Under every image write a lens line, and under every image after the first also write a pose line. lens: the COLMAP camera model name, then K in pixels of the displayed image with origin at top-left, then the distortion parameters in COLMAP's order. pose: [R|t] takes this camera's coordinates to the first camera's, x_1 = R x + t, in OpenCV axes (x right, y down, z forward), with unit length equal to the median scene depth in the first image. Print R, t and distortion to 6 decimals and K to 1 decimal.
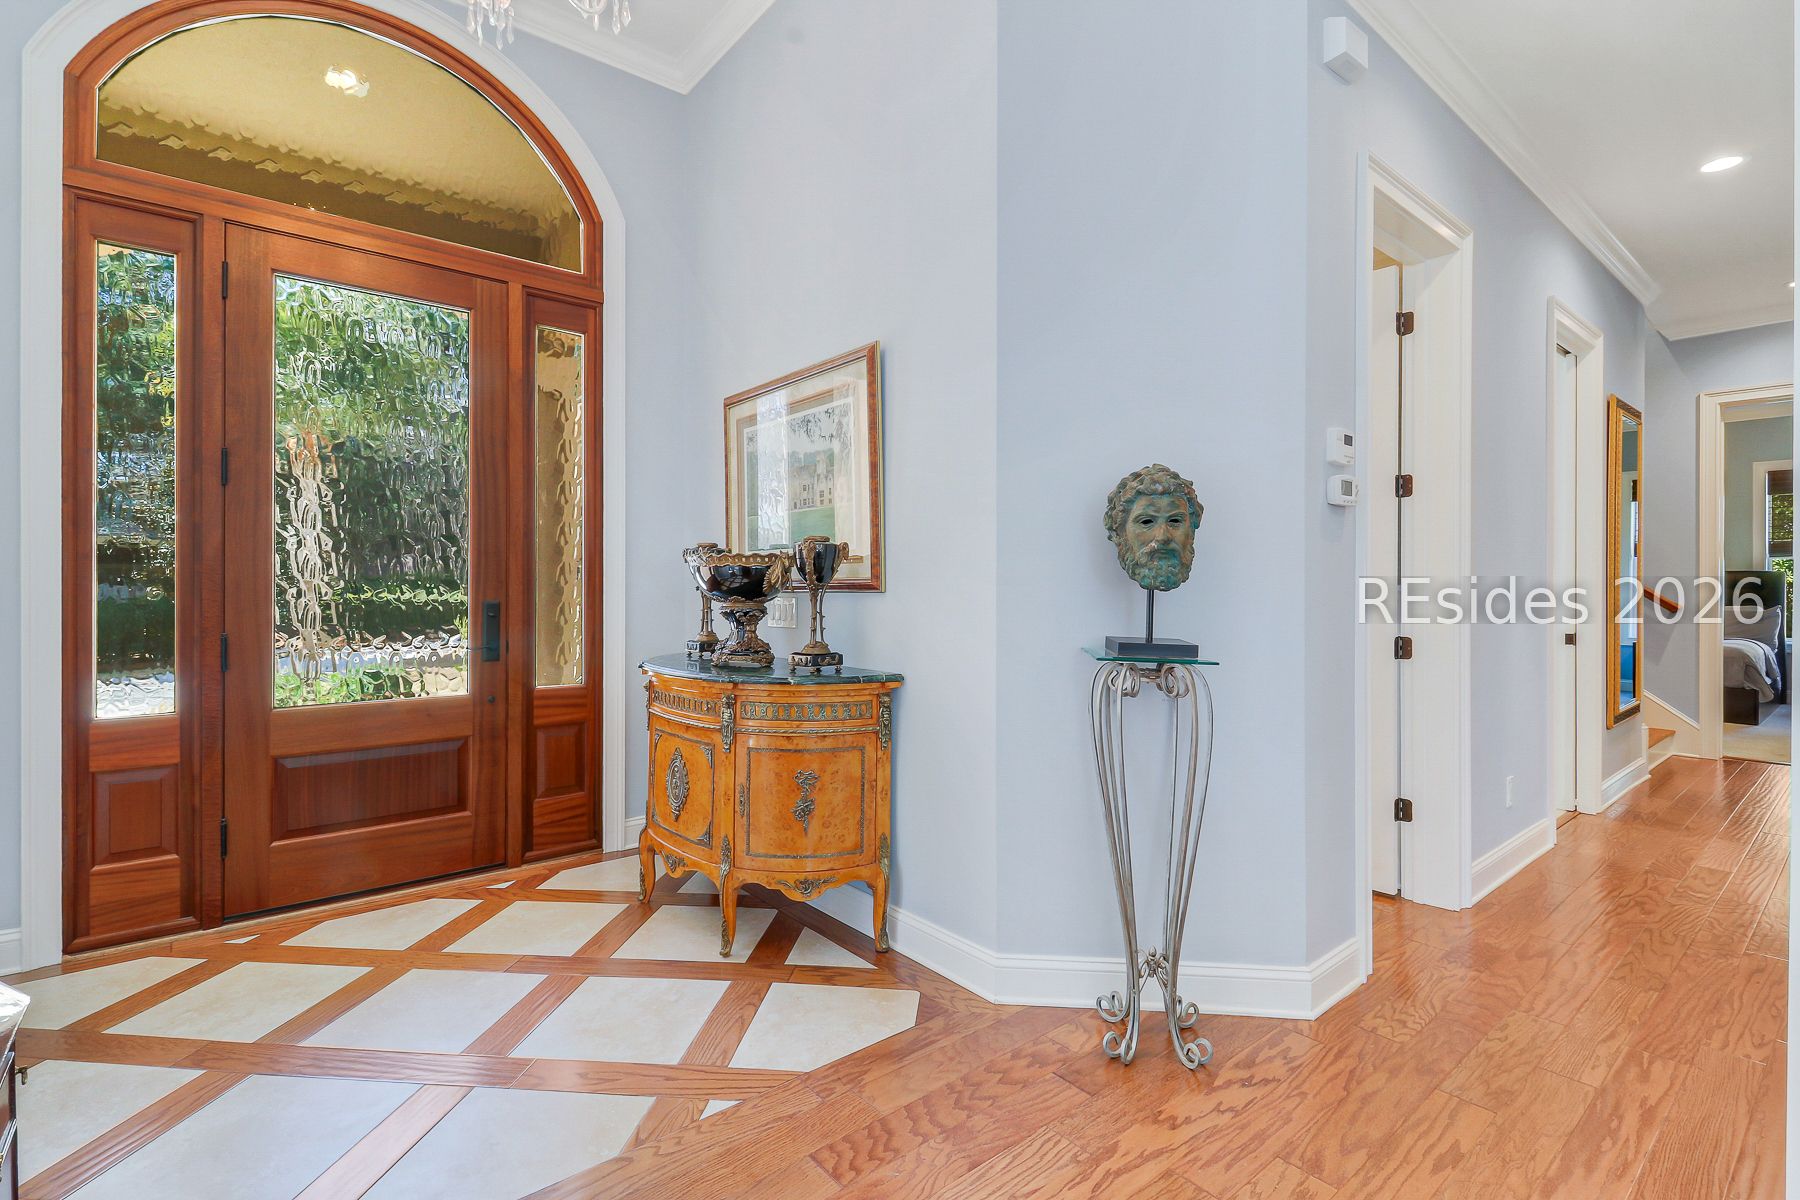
lens RADIAL K [[832.1, 0, 912.1], [0, 832.1, 584.4], [0, 0, 1]] dist [0.025756, -0.019835]
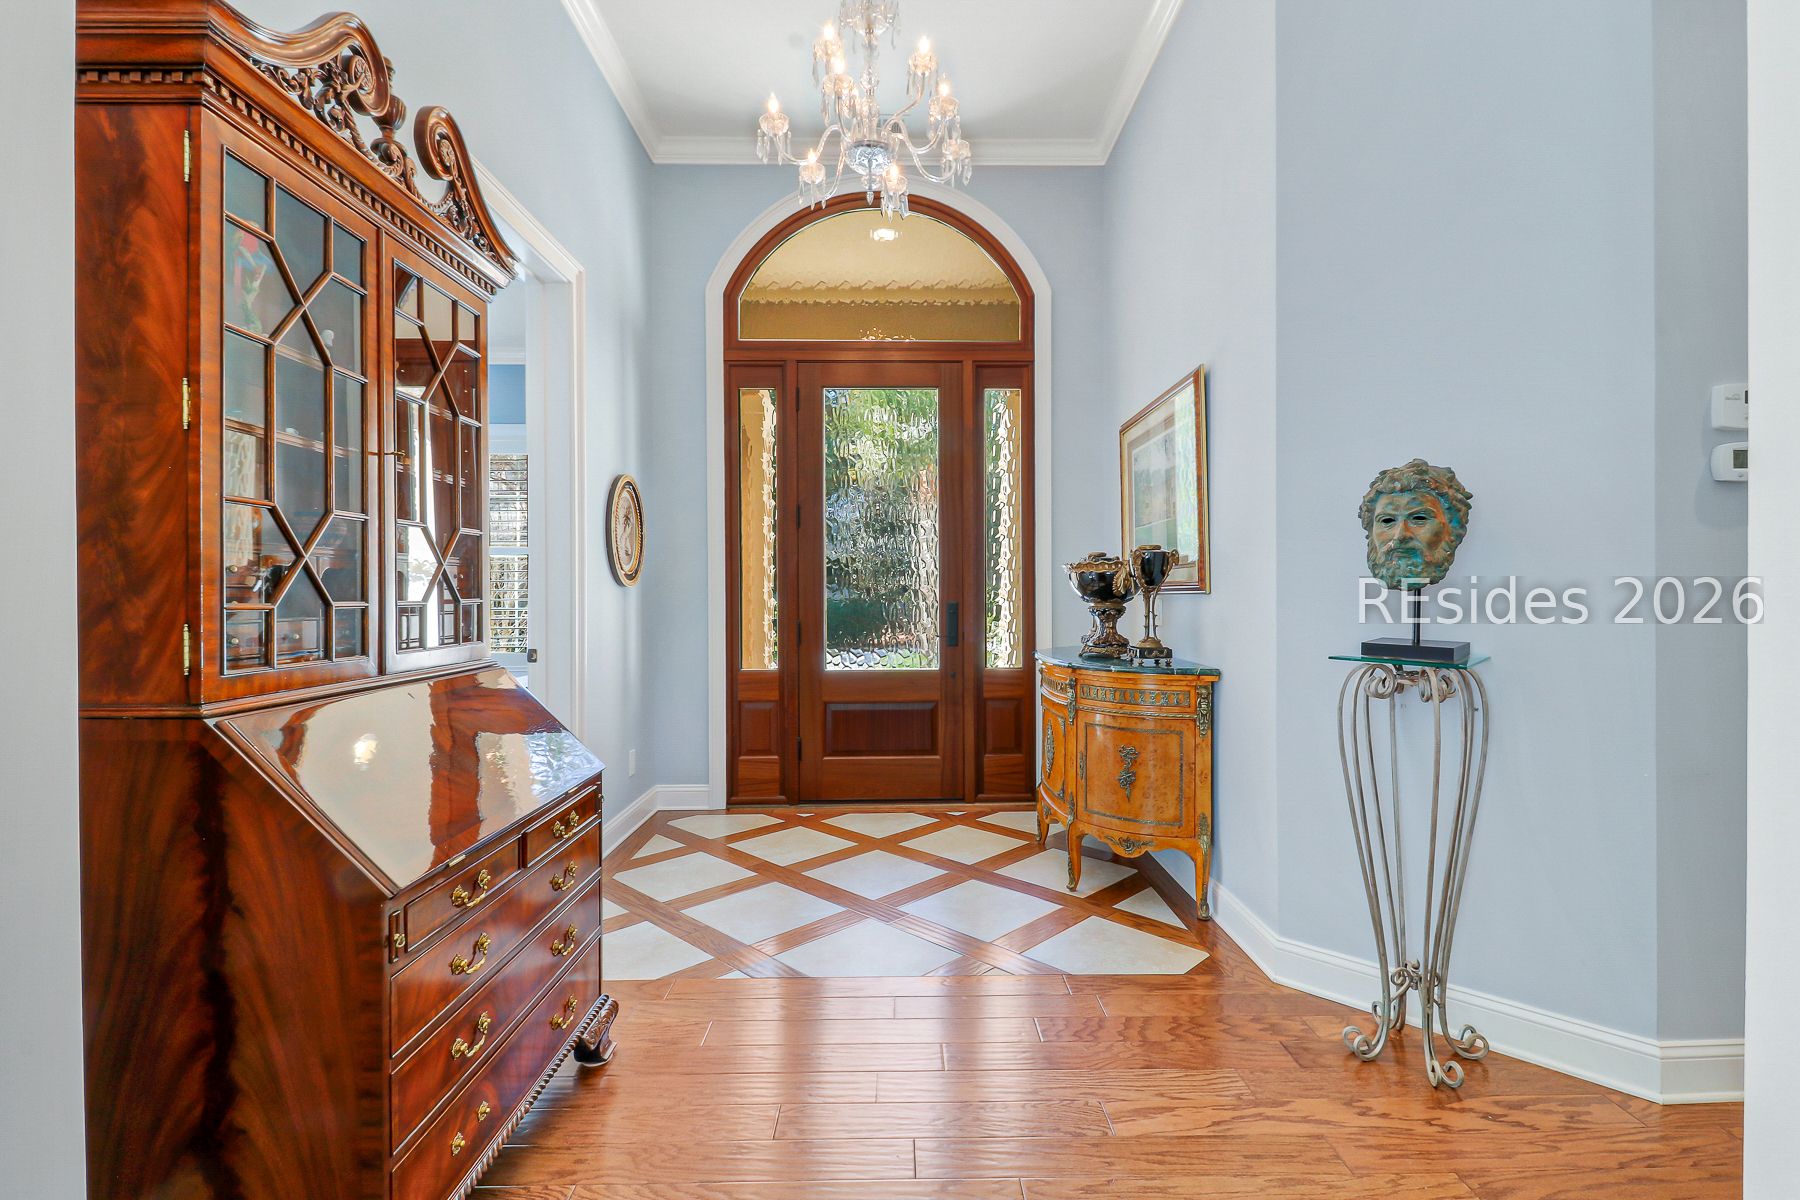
lens RADIAL K [[832.1, 0, 912.1], [0, 832.1, 584.4], [0, 0, 1]] dist [0.025756, -0.019835]
pose [[0.775203, -0.011445, -0.631609, 0.370192], [0.009564, 0.999934, -0.006381, 0.000888], [0.631640, -0.001094, 0.775261, -0.096683]]
